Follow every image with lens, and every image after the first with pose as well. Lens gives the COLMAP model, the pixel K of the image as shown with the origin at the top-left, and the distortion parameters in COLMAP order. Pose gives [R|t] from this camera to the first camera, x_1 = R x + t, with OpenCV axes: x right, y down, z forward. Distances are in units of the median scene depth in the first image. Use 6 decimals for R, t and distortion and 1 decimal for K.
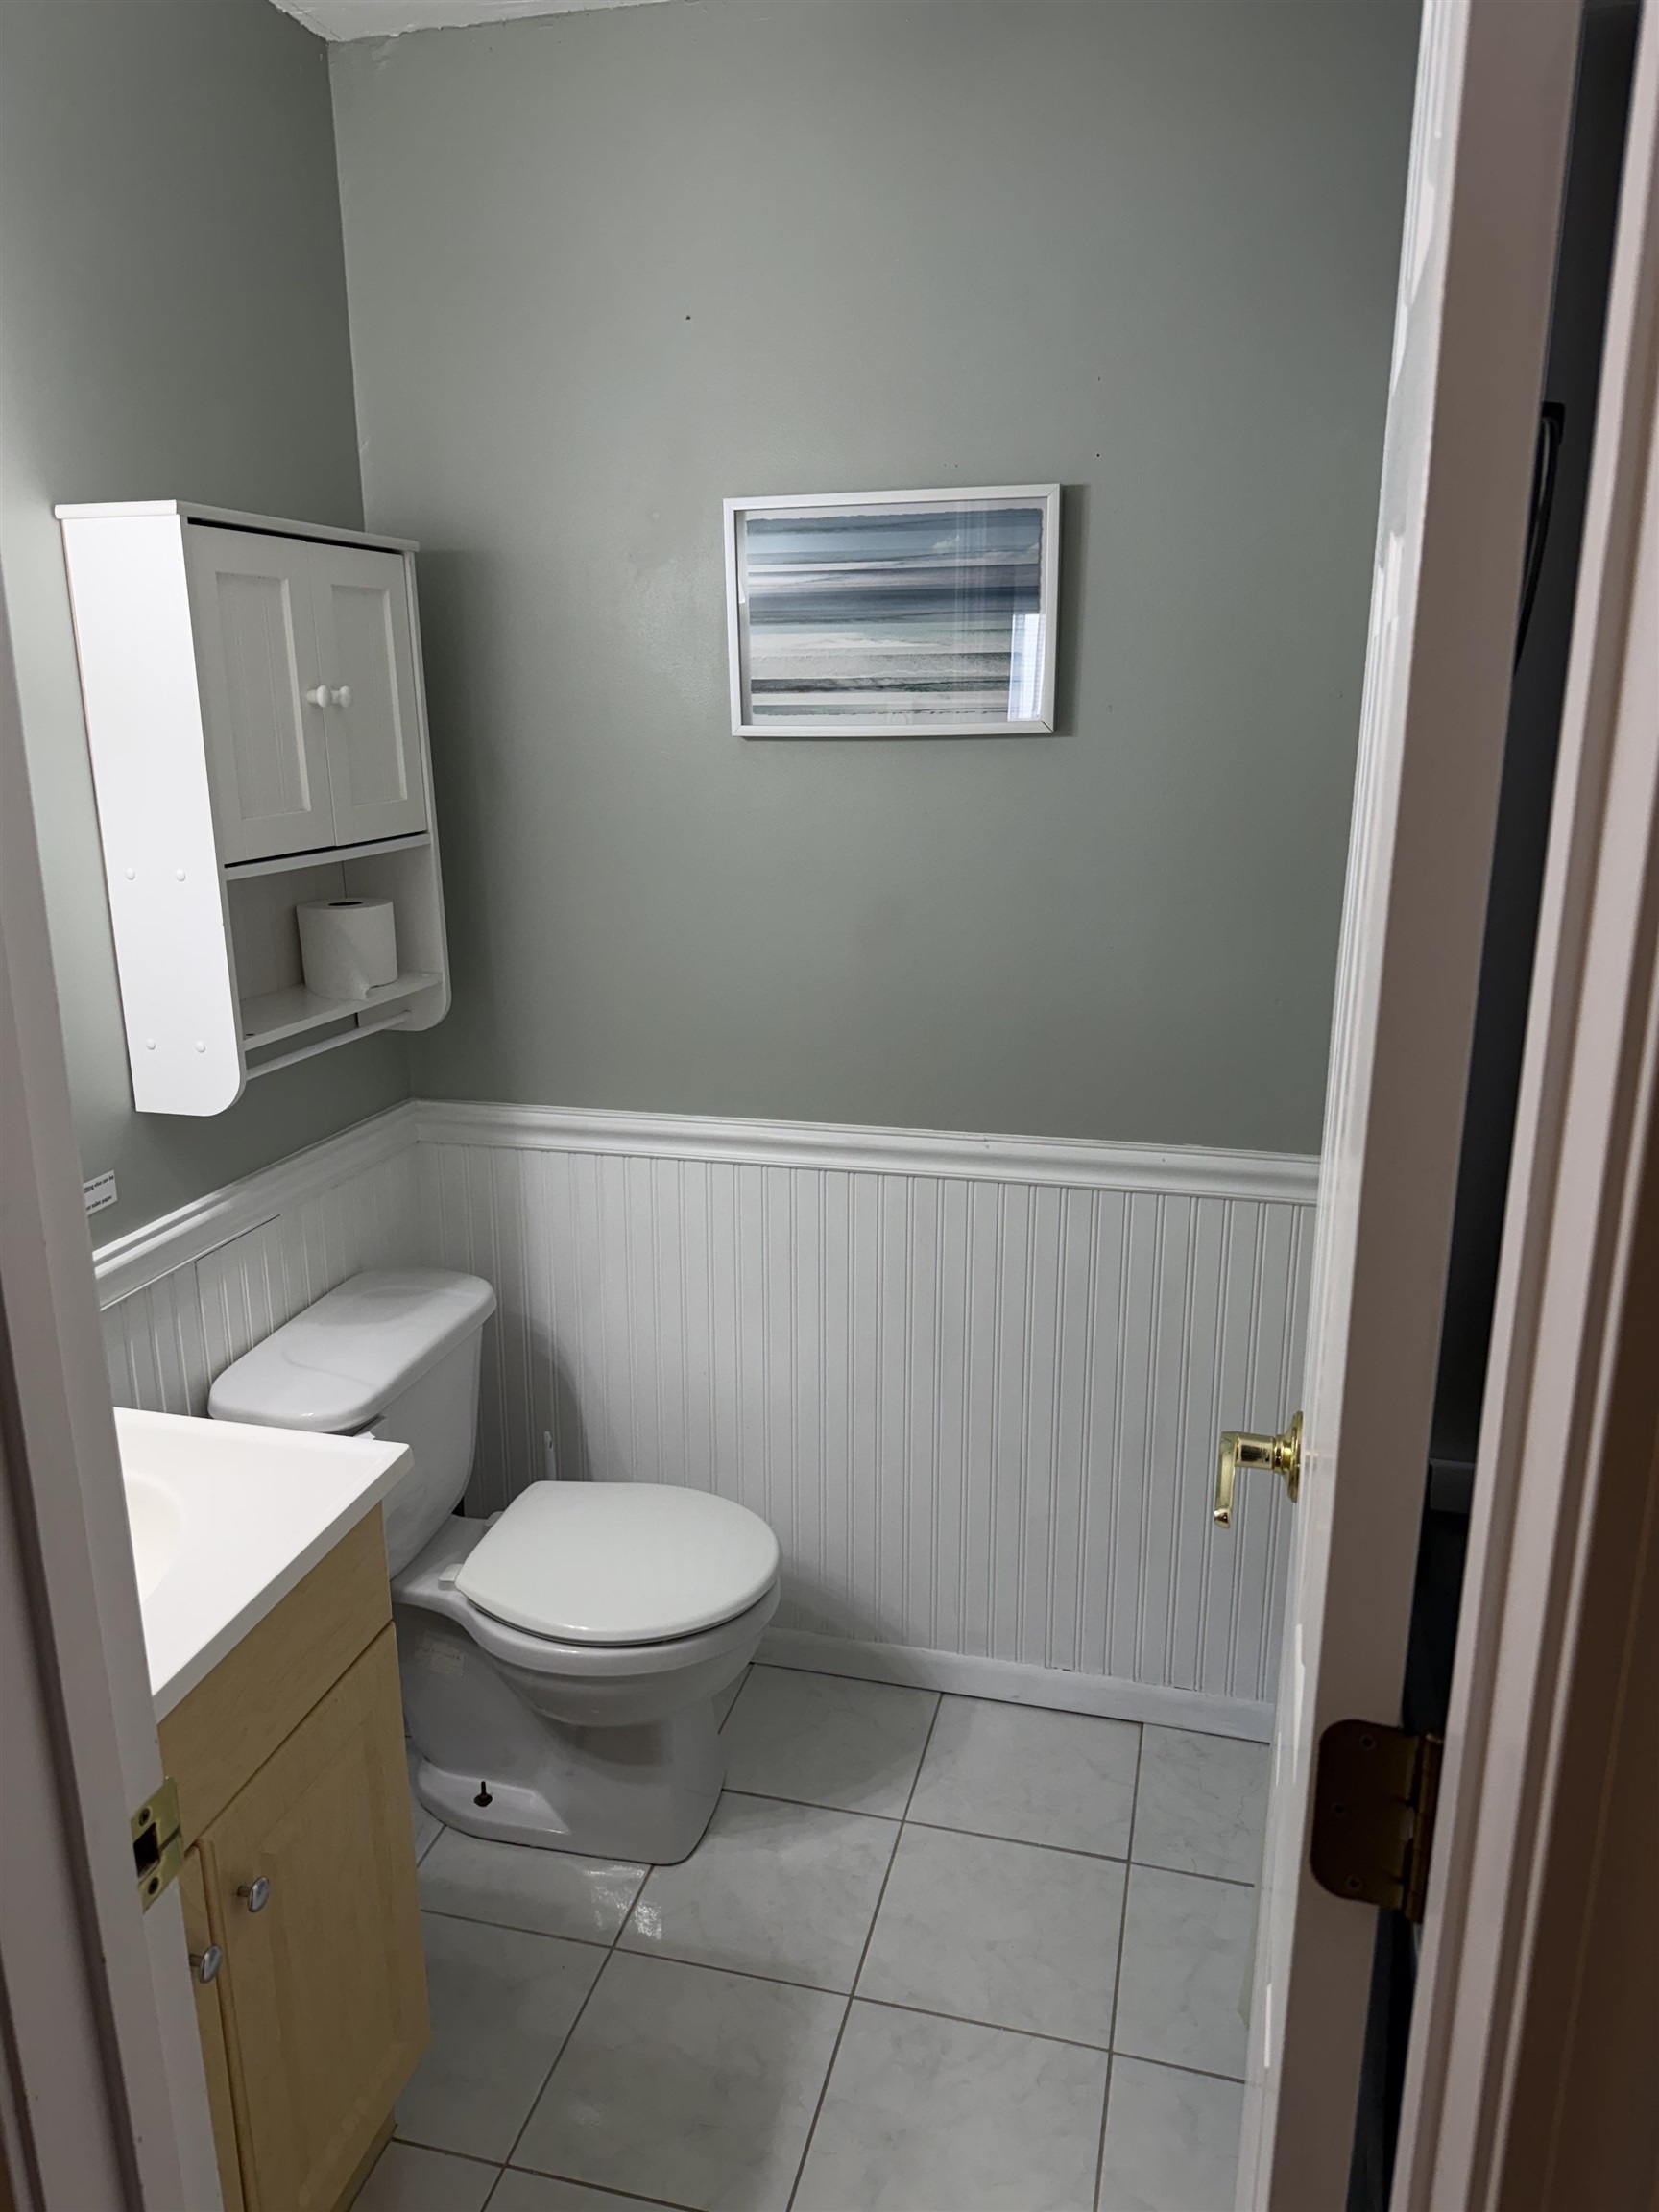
lens RADIAL K [[1568.2, 0, 829.5], [0, 1568.2, 1106.0], [0, 0, 1]] dist [0.132243, -0.199536]
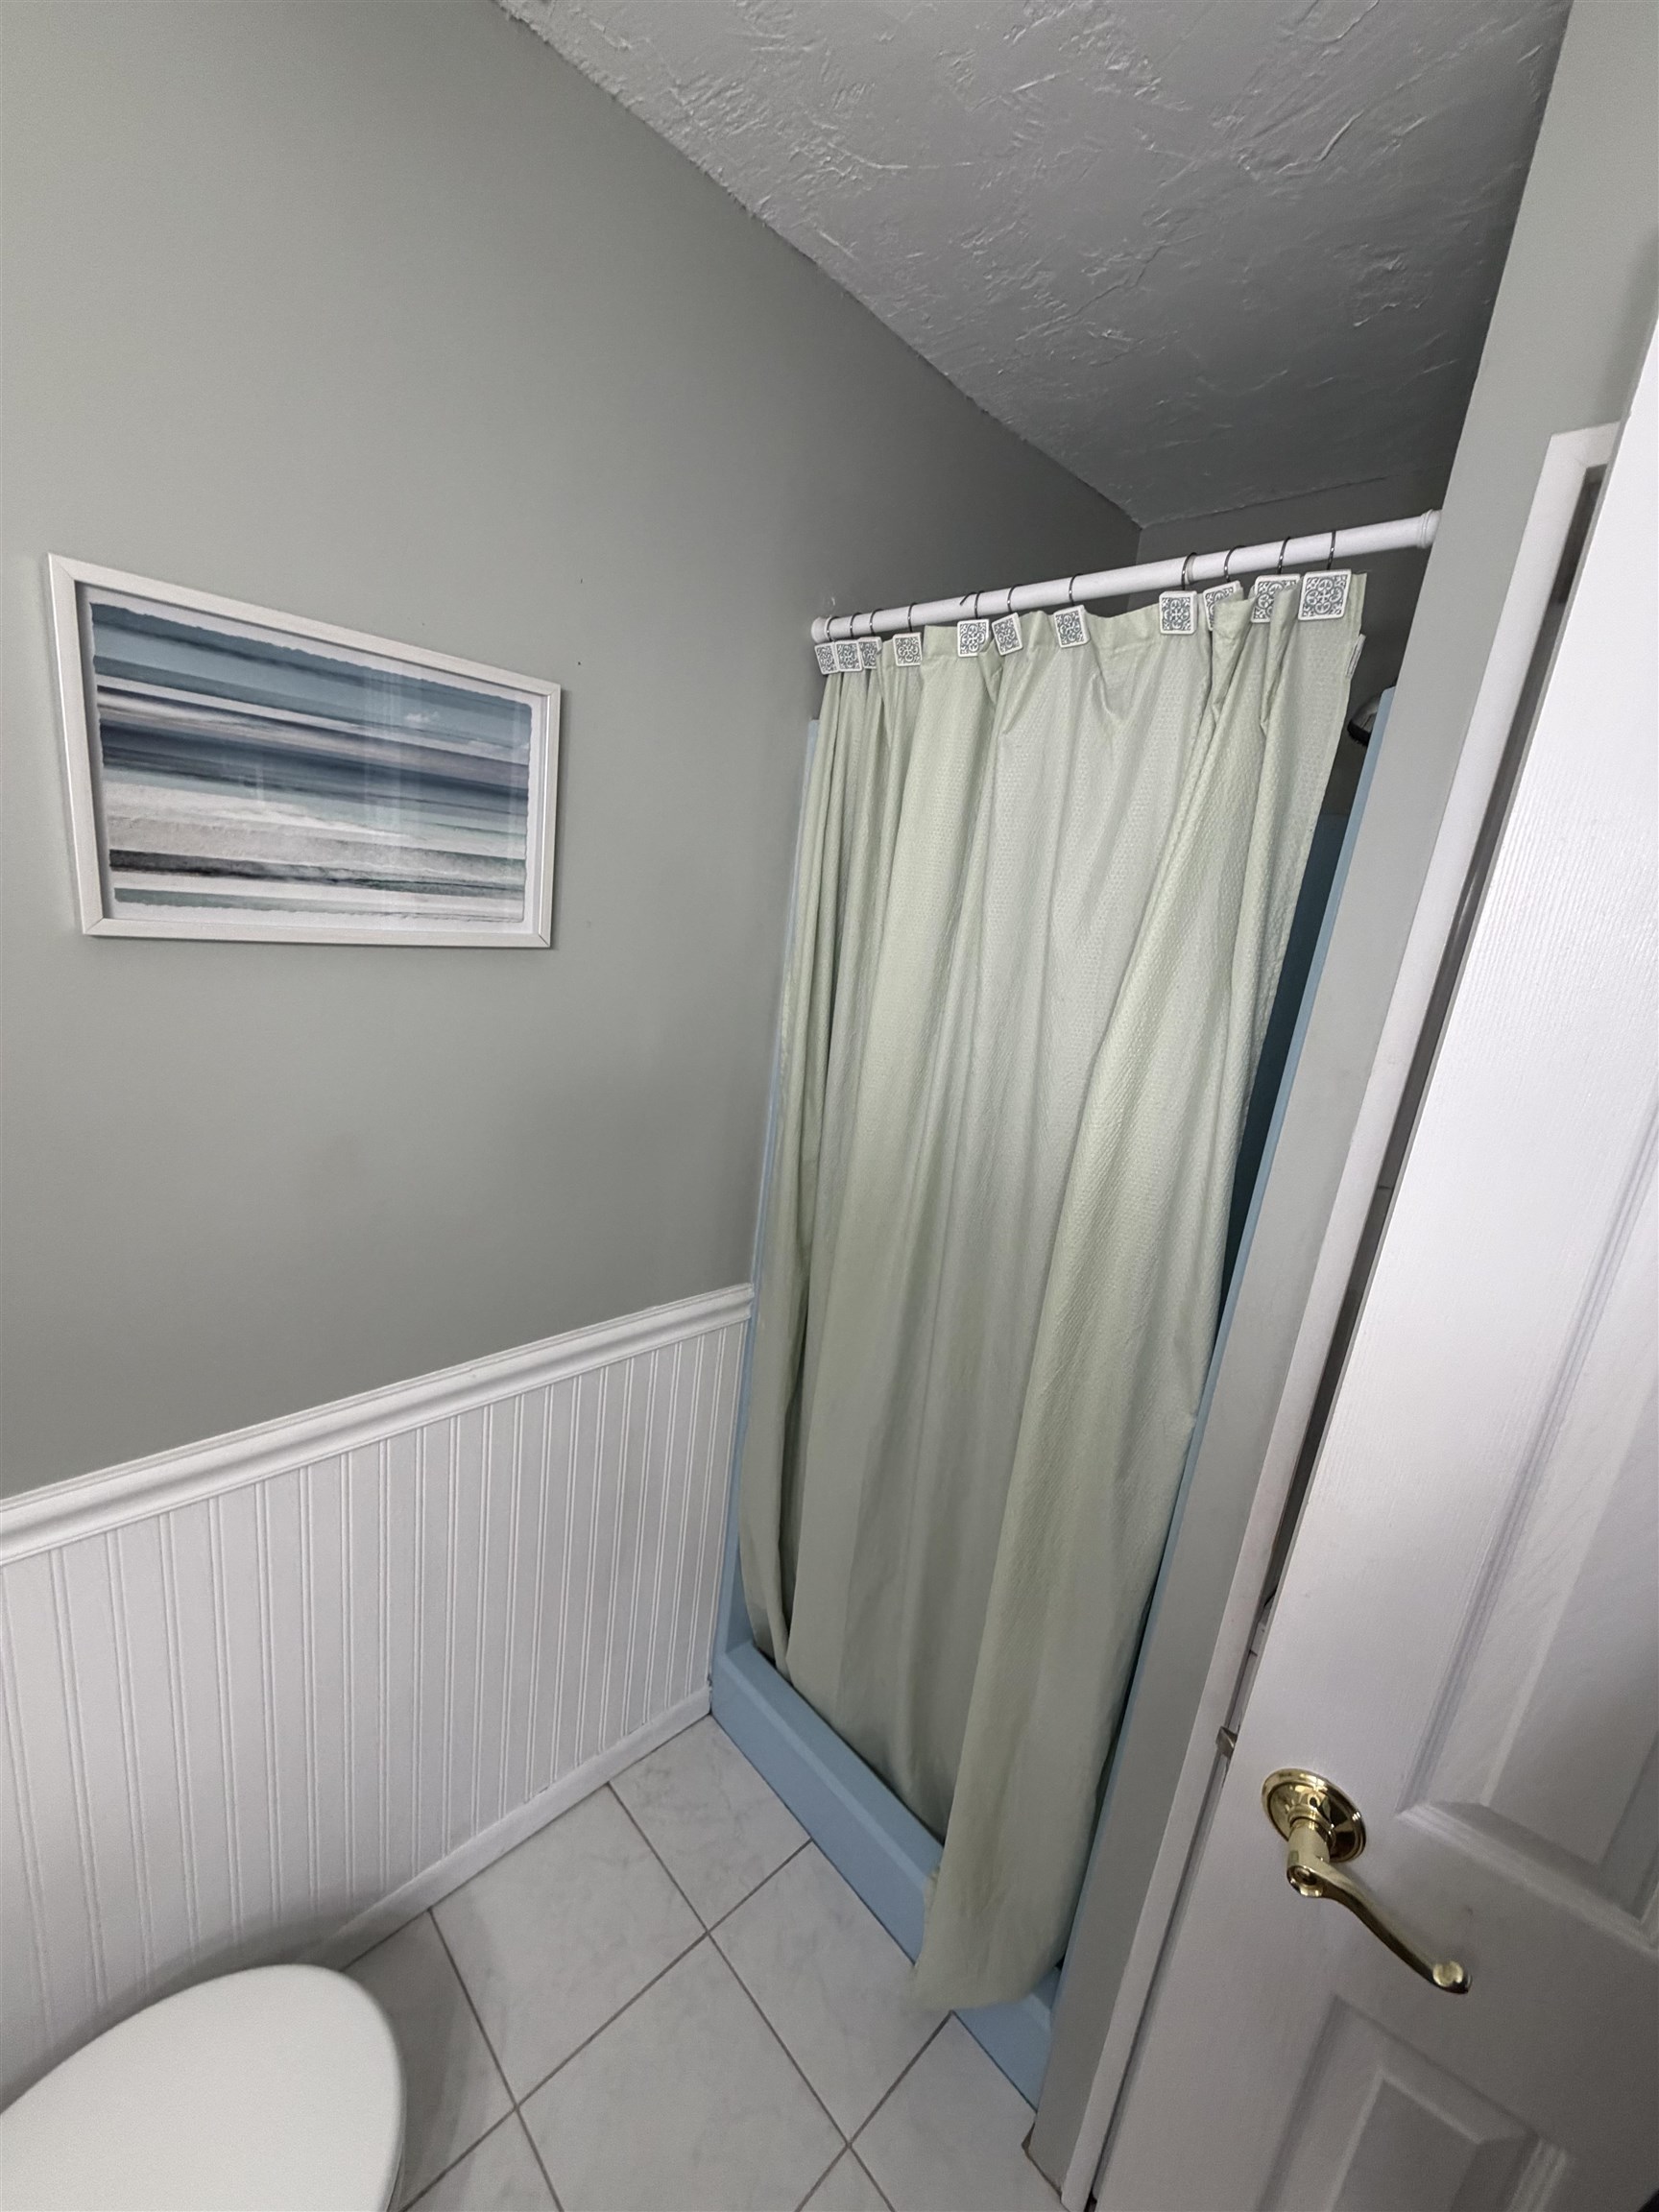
lens RADIAL K [[871.2, 0, 829.5], [0, 871.2, 1106.0], [0, 0, 1]] dist [0.000196, 0.000188]
pose [[0.520601, -0.140418, 0.842174, -0.215677], [0.114705, 0.988944, 0.093983, -0.166912], [-0.846060, 0.047674, 0.530952, 0.570243]]
